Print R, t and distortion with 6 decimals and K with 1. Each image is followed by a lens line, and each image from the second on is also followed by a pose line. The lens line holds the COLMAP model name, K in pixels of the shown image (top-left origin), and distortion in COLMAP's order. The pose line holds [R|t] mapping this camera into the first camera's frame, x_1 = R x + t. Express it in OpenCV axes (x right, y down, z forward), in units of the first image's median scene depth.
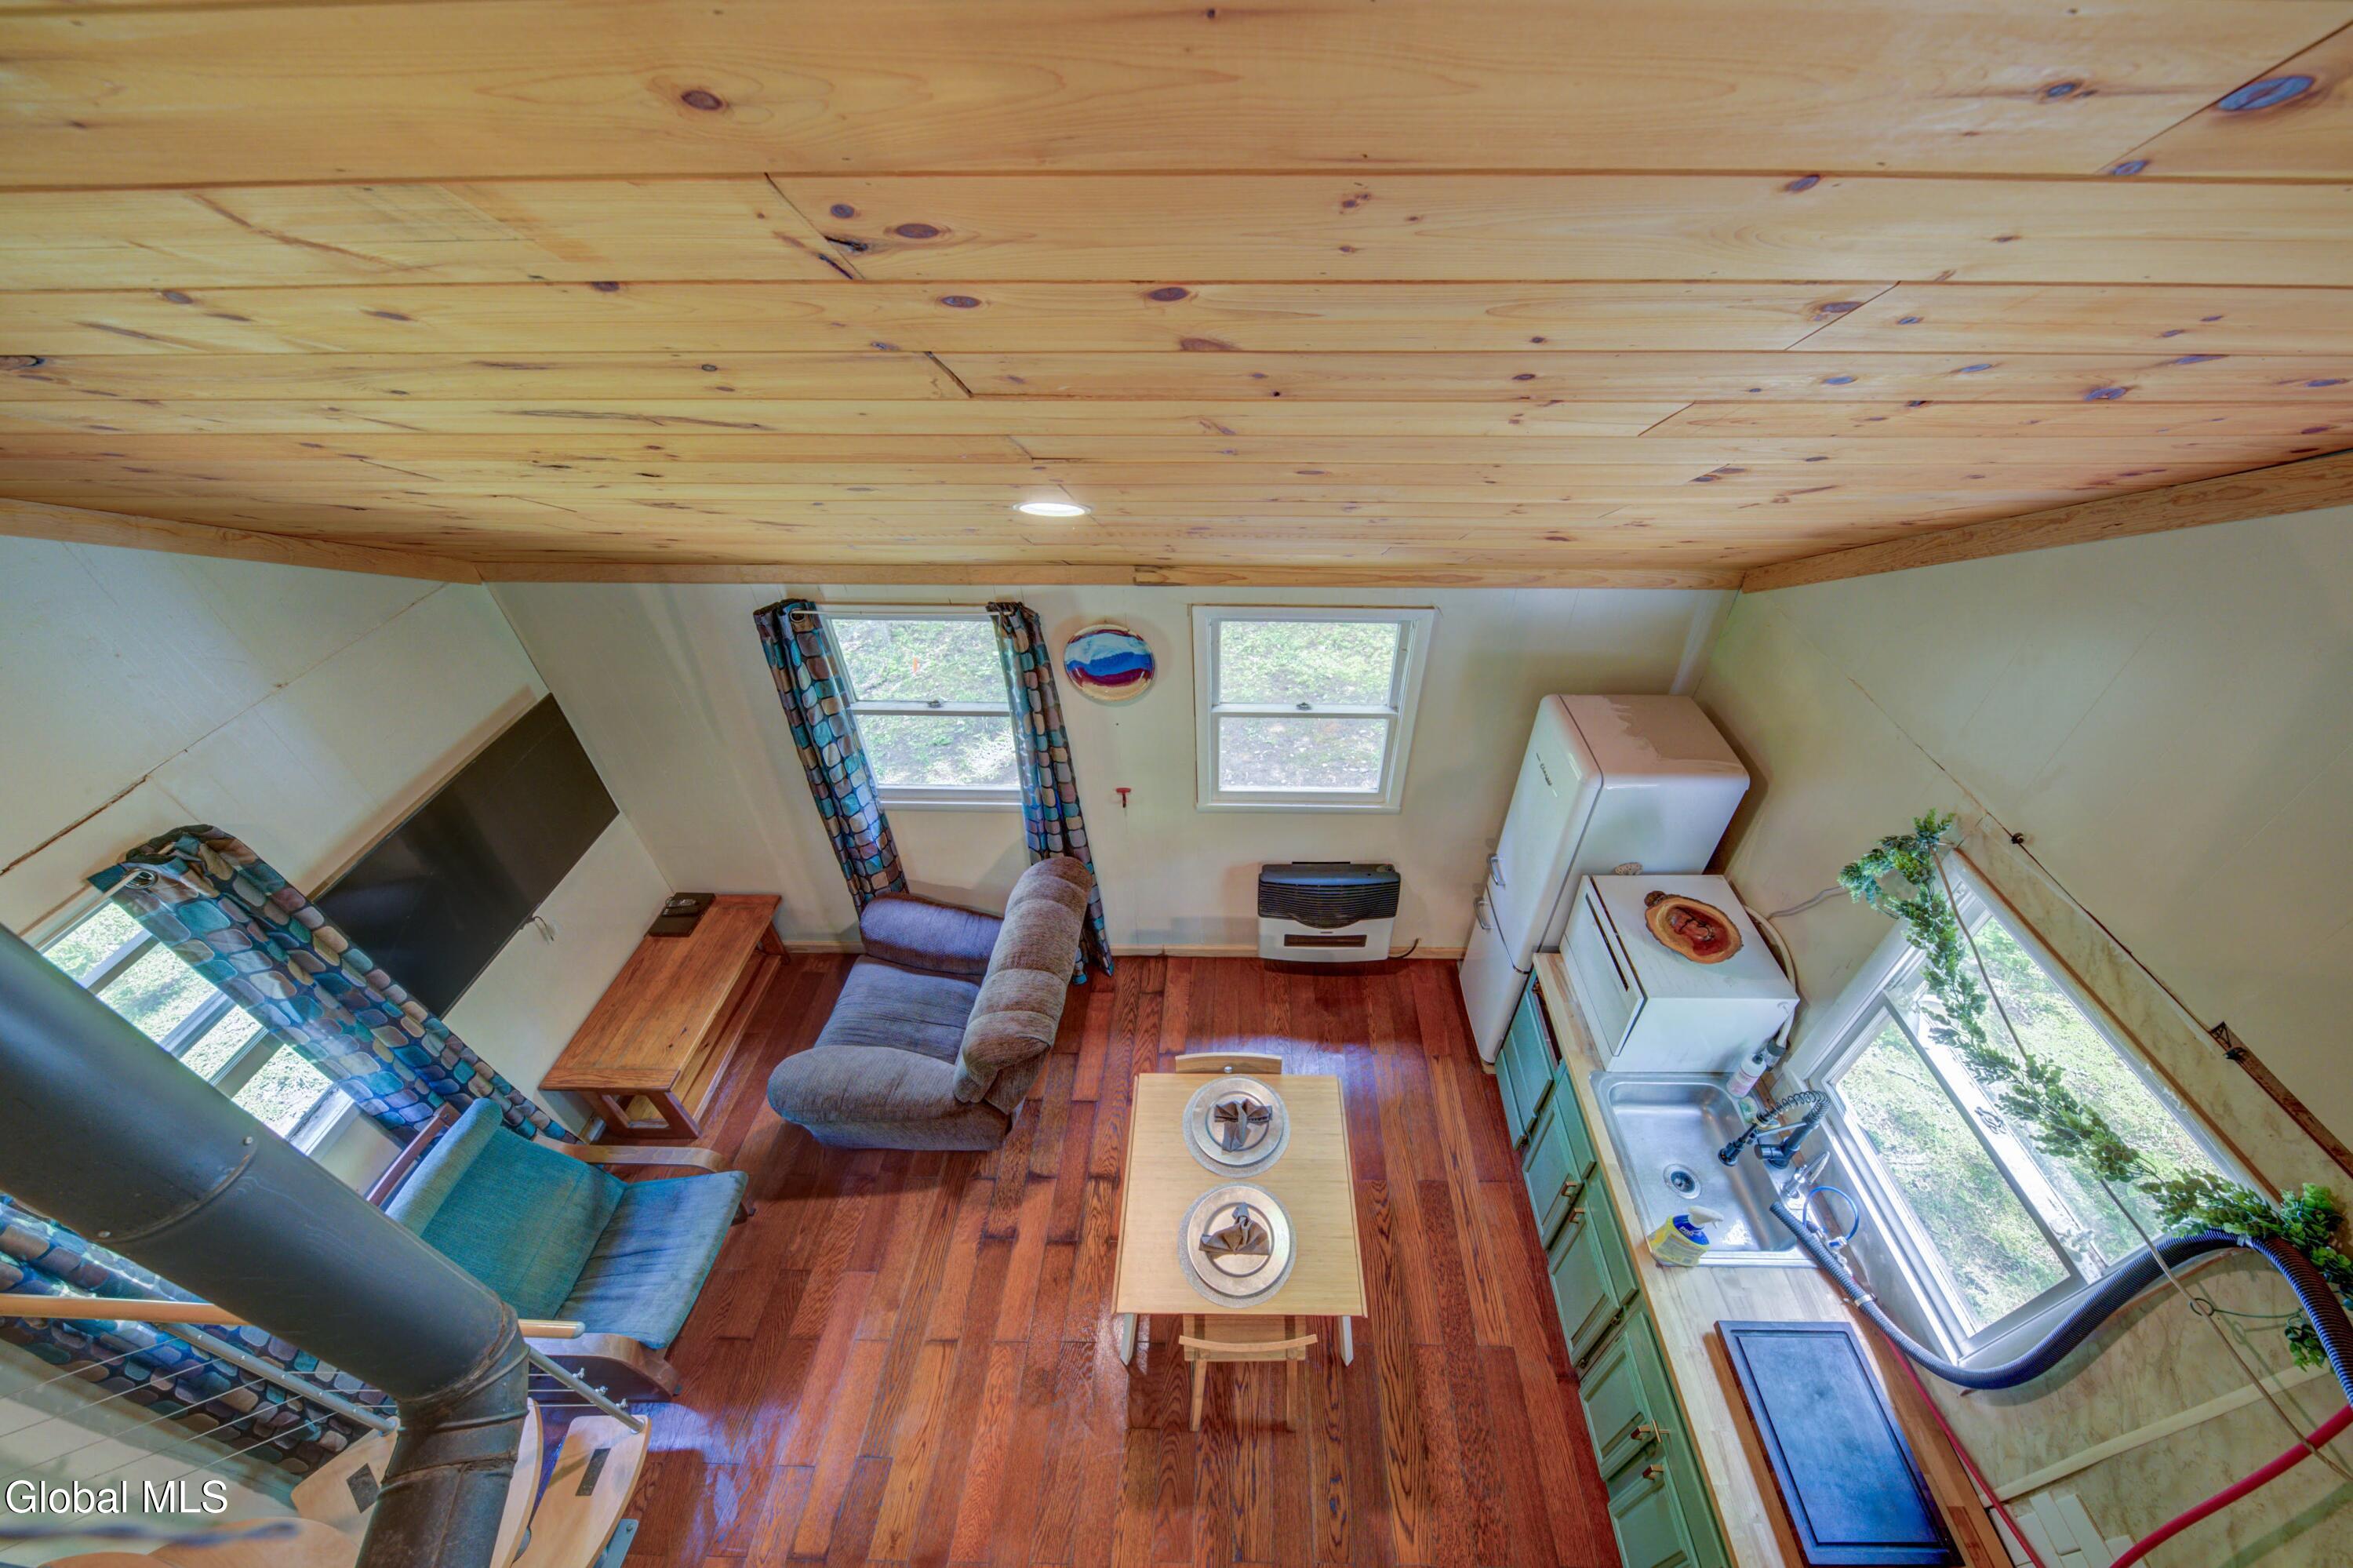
lens RADIAL K [[843.8, 0, 1176.5], [0, 843.8, 784.0], [0, 0, 1]] dist [0.001100, 0.000039]
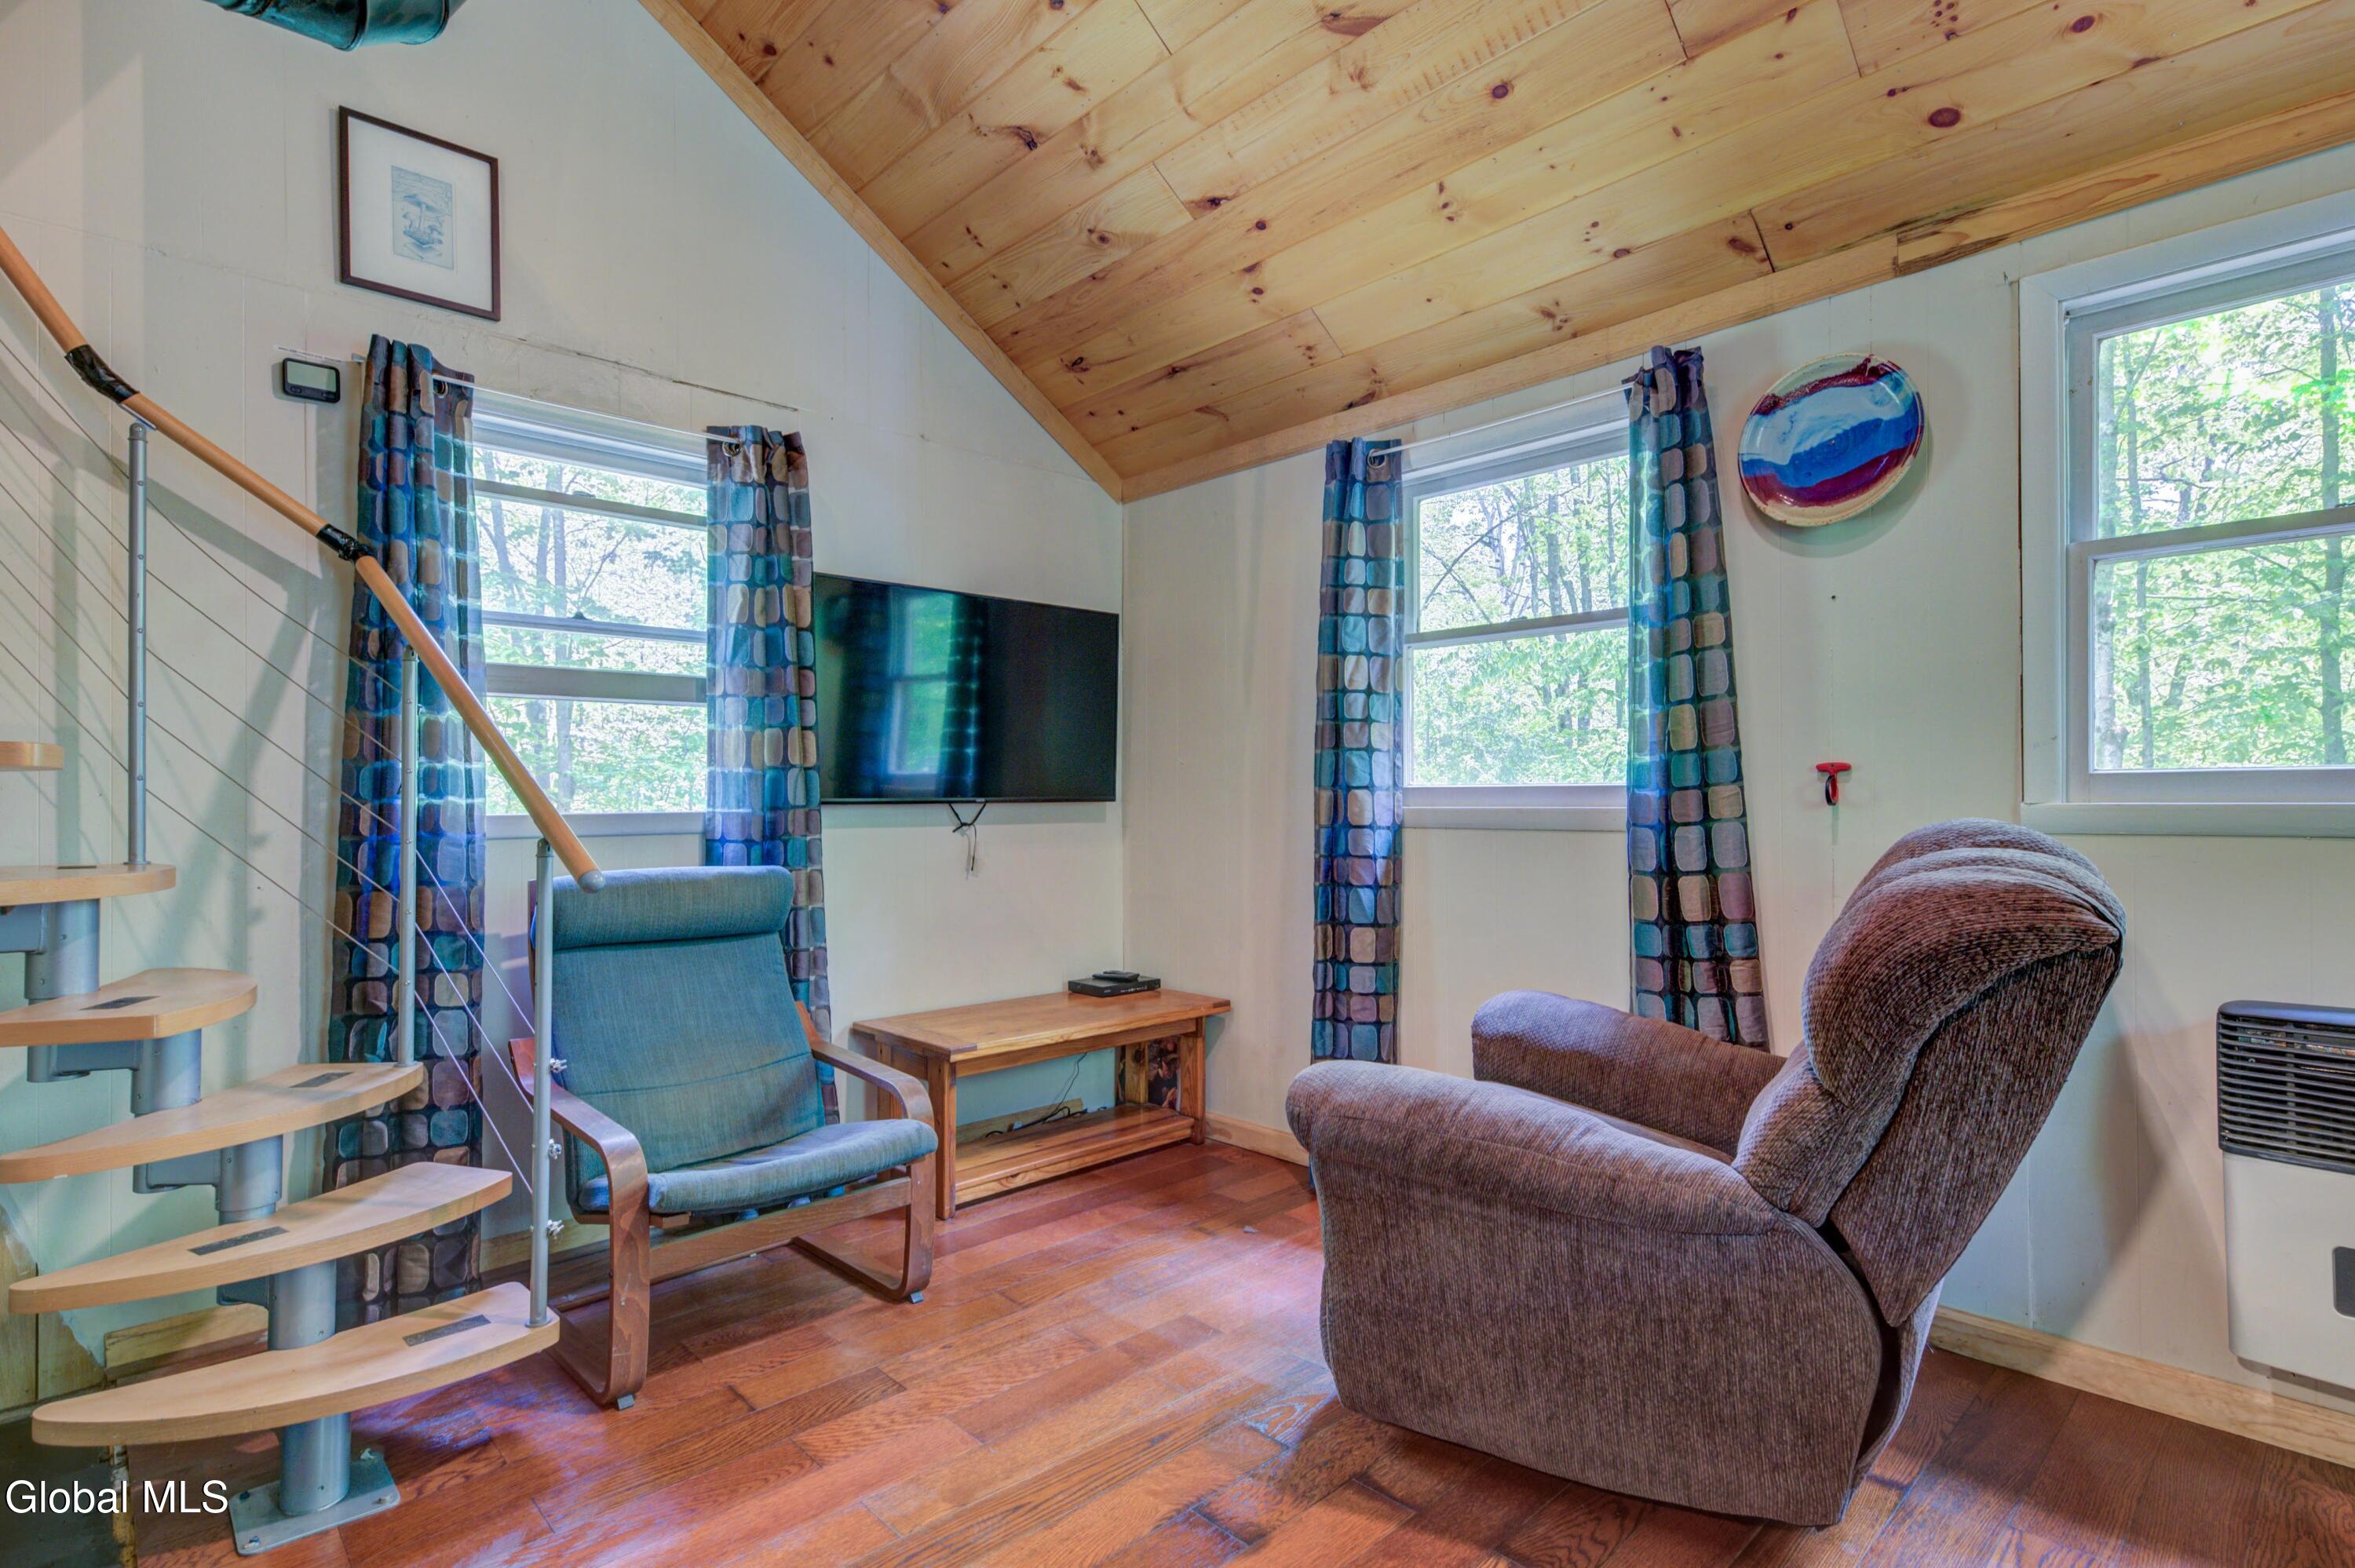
lens RADIAL K [[1090.8, 0, 1177.5], [0, 1090.8, 784.0], [0, 0, 1]] dist [0.012084, 0.000502]
pose [[0.745673, 0.012169, -0.666201, 0.085681], [-0.440864, 0.758700, -0.479597, 0.568630], [0.499611, 0.651326, 0.571107, 0.508538]]
